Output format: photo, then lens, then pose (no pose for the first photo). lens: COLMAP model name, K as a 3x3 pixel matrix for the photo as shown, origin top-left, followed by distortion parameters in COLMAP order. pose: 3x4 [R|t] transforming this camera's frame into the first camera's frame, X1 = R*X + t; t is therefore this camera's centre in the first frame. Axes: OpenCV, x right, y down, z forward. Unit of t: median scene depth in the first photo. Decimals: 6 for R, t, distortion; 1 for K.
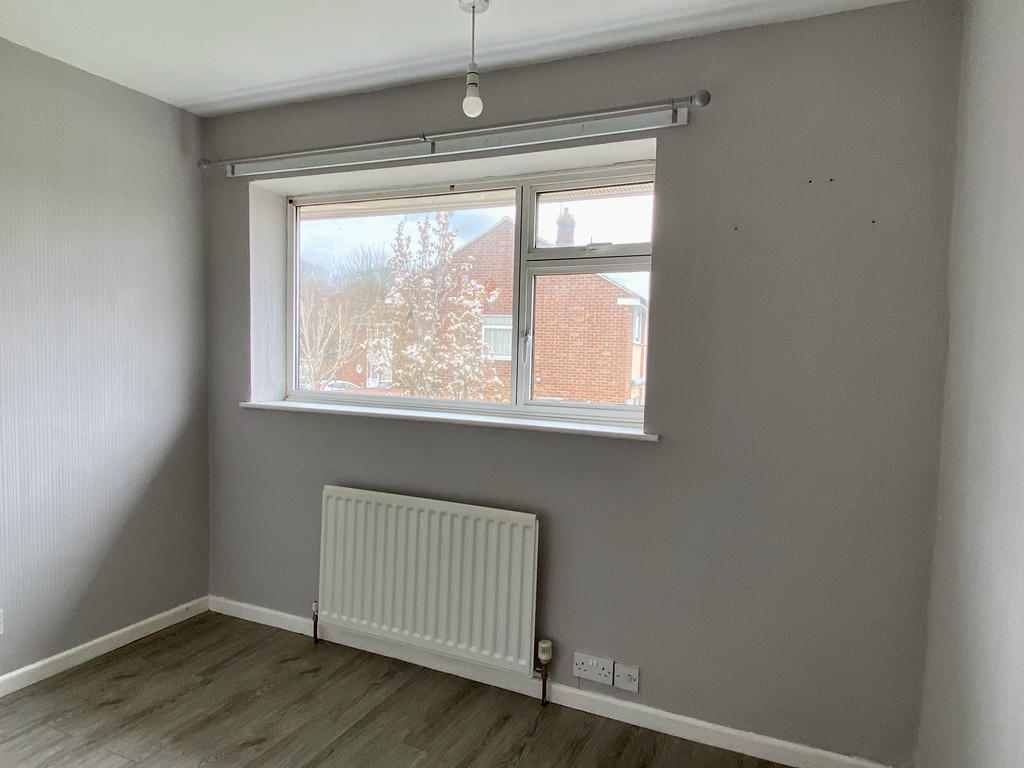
lens RADIAL K [[653.9, 0, 510.2], [0, 653.9, 392.4], [0, 0, 1]] dist [0.081080, -0.084953]
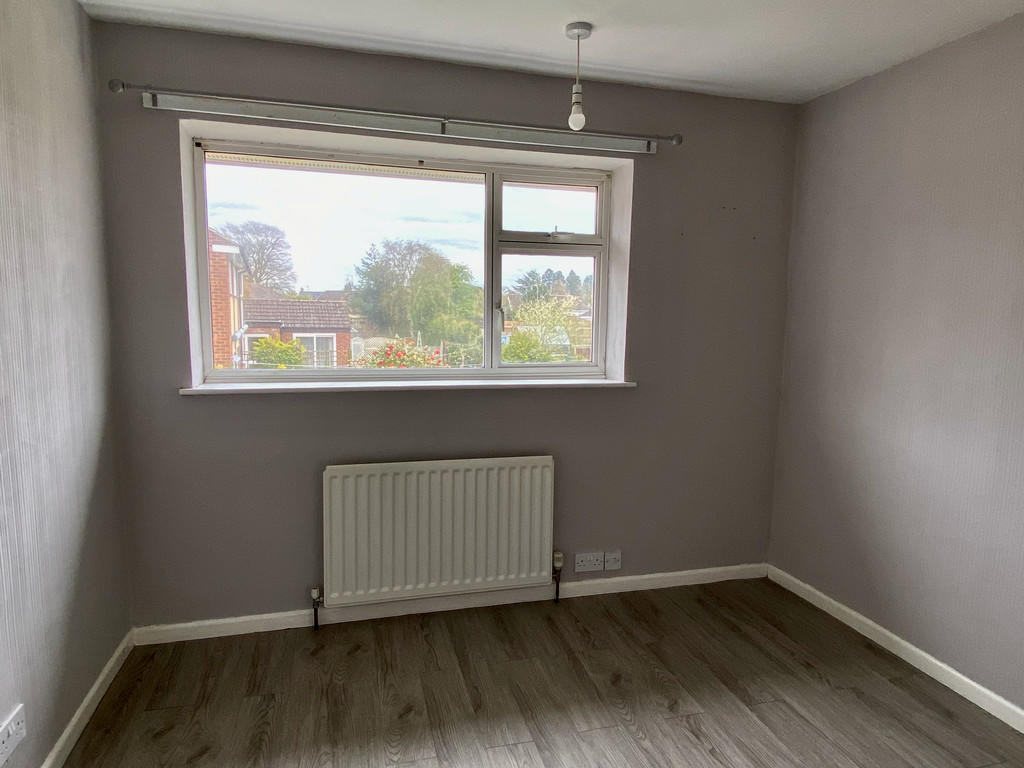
lens RADIAL K [[653.9, 0, 510.2], [0, 653.9, 392.4], [0, 0, 1]] dist [0.081080, -0.084953]
pose [[0.755696, -0.098031, 0.647545, -0.769636], [0.045902, 0.994231, 0.096947, -0.051706], [-0.653312, -0.043538, 0.755835, 0.120369]]
